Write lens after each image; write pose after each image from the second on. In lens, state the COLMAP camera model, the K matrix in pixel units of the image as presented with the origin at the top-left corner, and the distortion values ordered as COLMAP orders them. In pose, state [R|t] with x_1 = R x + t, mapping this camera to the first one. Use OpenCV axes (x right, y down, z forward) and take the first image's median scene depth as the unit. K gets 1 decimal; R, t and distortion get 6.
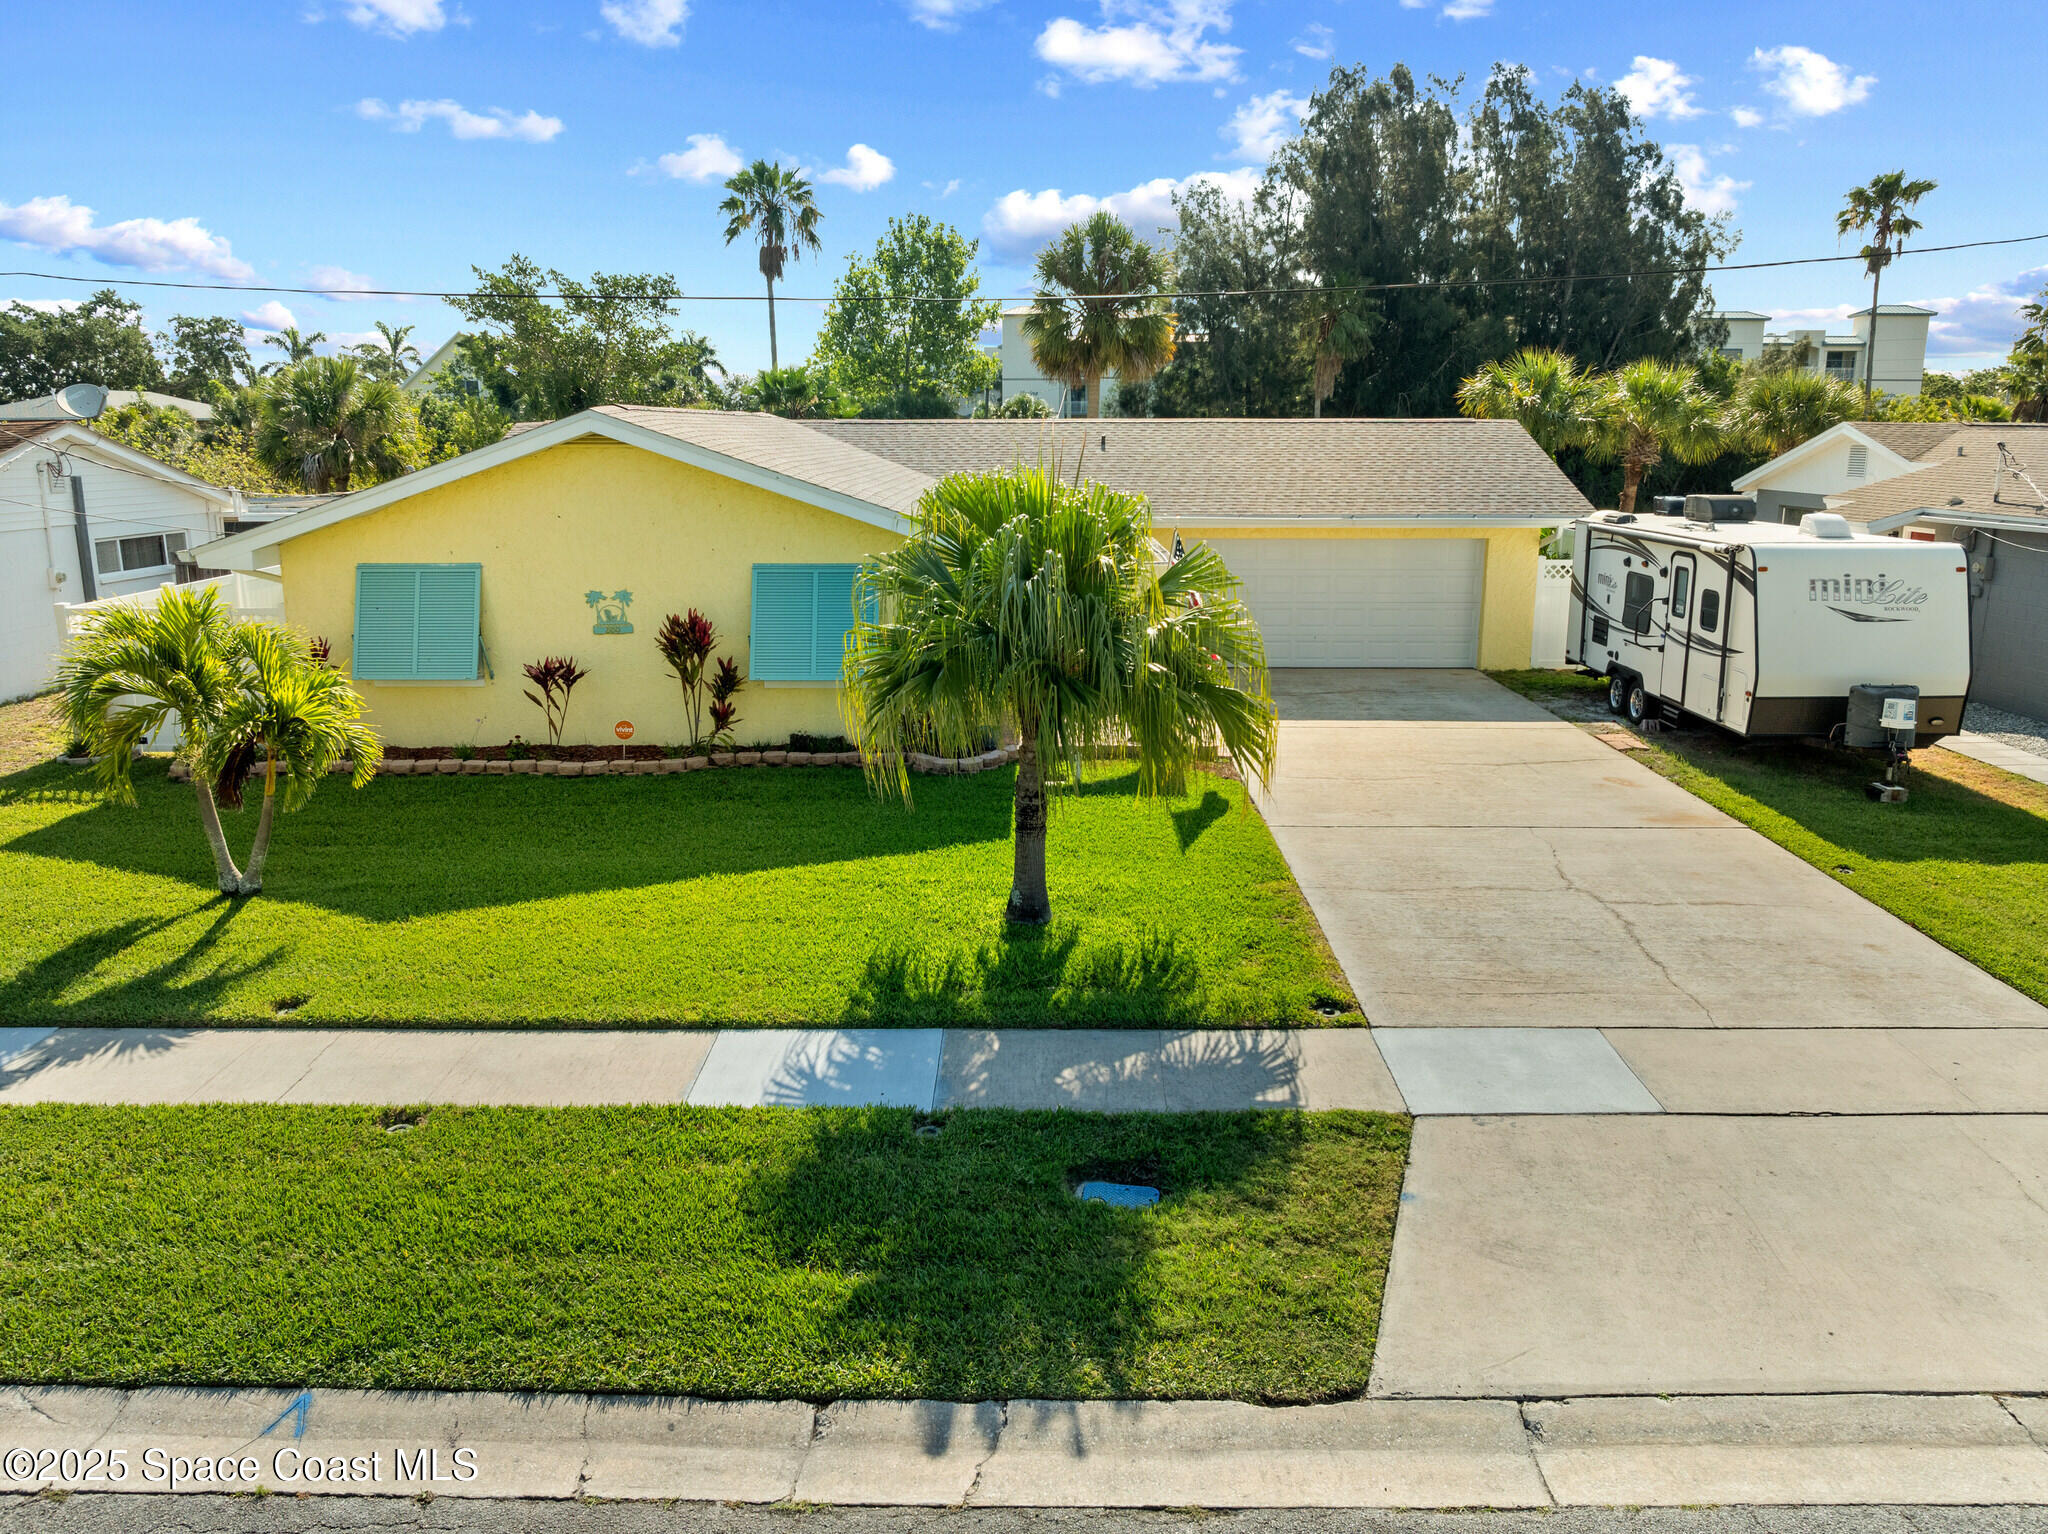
lens RADIAL K [[1453.1, 0, 1024.0], [0, 1453.1, 767.0], [0, 0, 1]] dist [-0.036687, 0.003479]
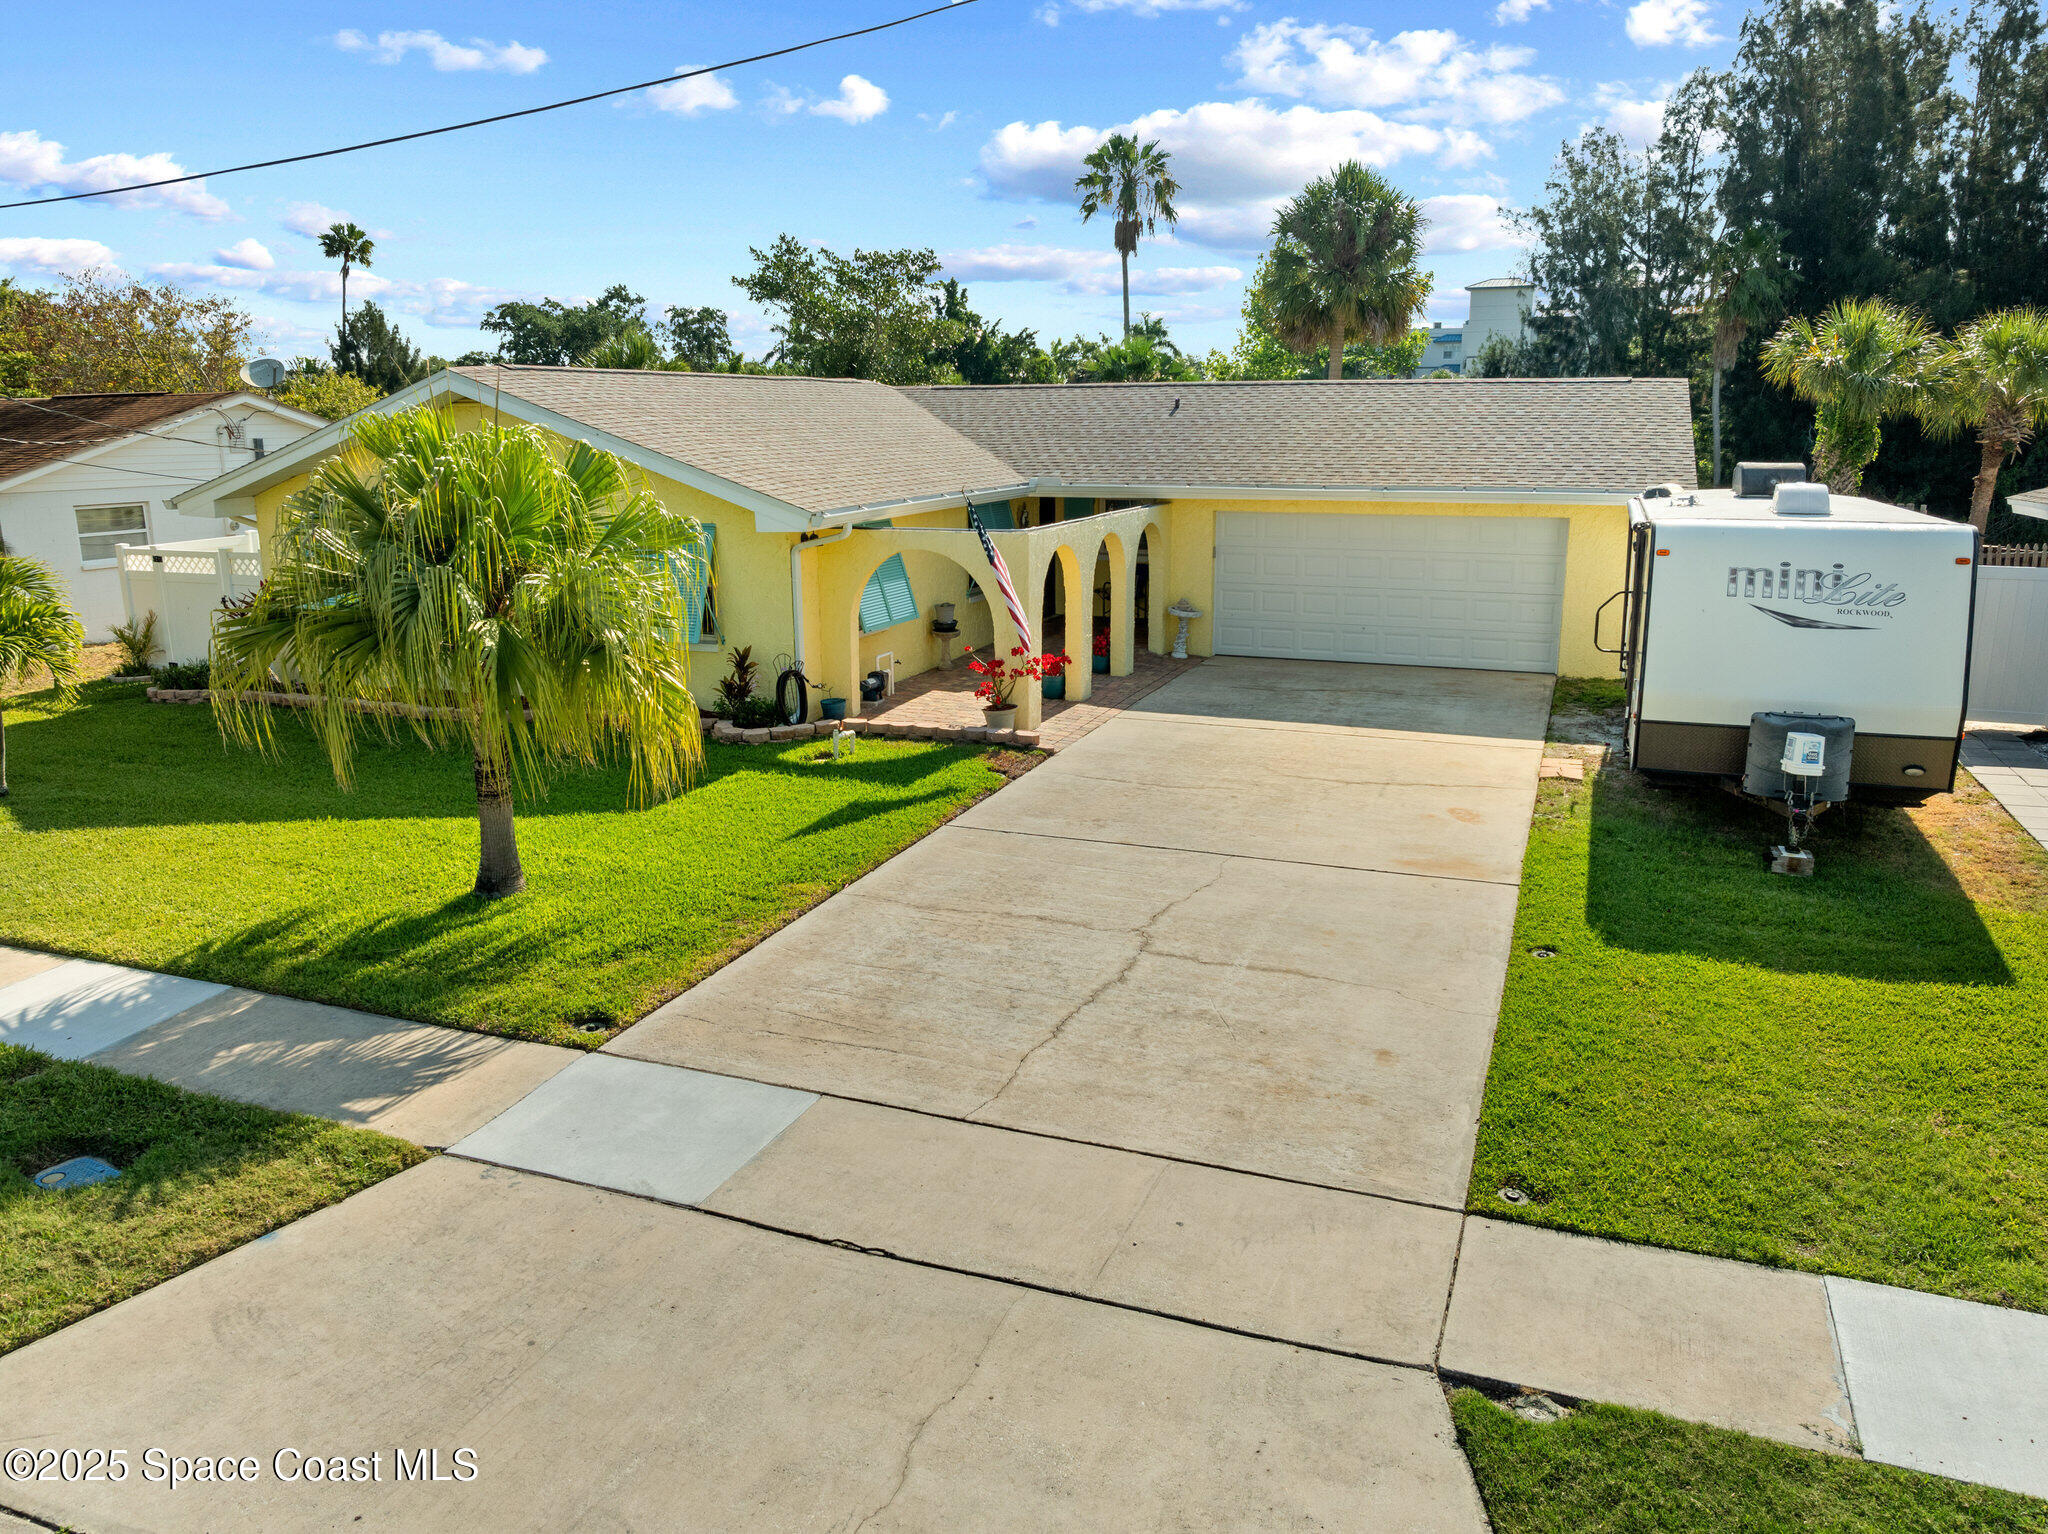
lens RADIAL K [[1449.1, 0, 1024.0], [0, 1449.1, 767.0], [0, 0, 1]] dist [-0.050315, 0.023228]
pose [[0.938632, 0.078439, -0.335884, 0.583410], [-0.074659, 0.996916, 0.024175, -0.022068], [0.336744, 0.002385, 0.941593, 0.216426]]
